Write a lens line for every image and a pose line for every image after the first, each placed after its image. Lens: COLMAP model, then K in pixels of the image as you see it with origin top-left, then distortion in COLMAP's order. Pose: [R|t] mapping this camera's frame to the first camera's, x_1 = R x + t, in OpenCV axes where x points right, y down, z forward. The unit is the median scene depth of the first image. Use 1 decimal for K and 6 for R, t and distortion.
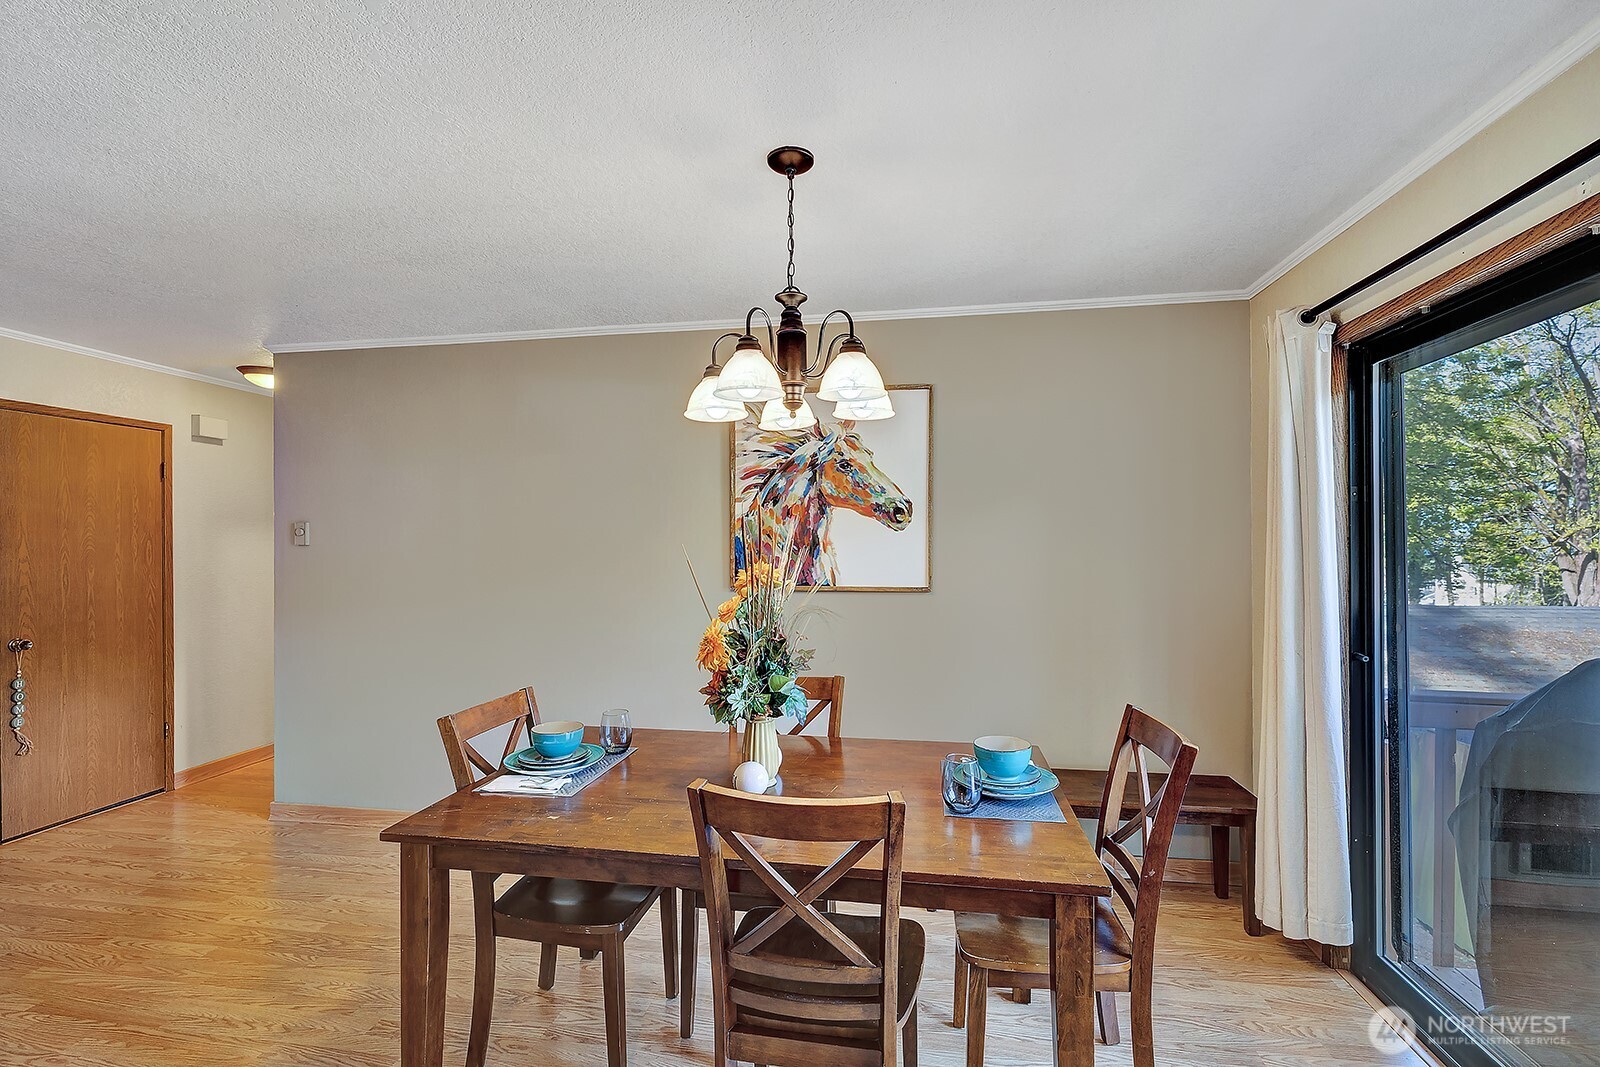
lens RADIAL K [[670.1, 0, 803.6], [0, 670.1, 546.4], [0, 0, 1]] dist [-0.000752, -0.000020]
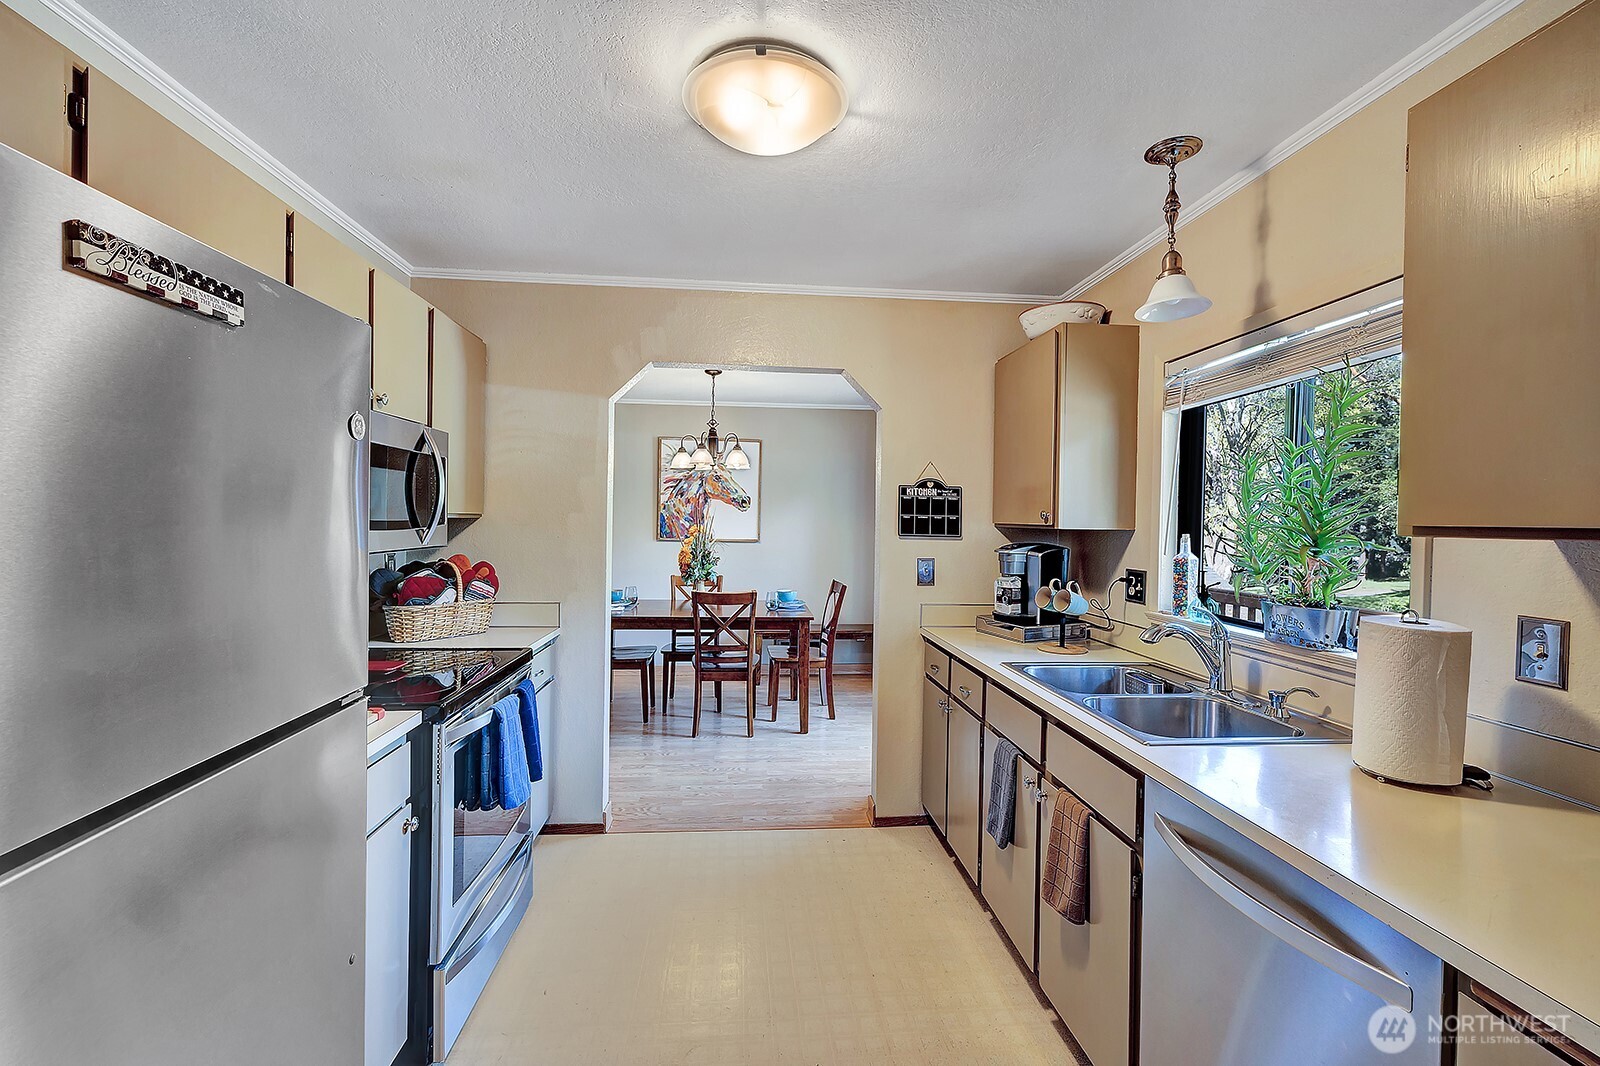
lens RADIAL K [[670.1, 0, 799.0], [0, 670.1, 532.2], [0, 0, 1]] dist [-0.000752, -0.000020]
pose [[0.963820, 0.013142, 0.266229, -0.233384], [-0.018094, 0.999706, 0.016154, 0.003297], [-0.265939, -0.020387, 0.963774, -0.987064]]
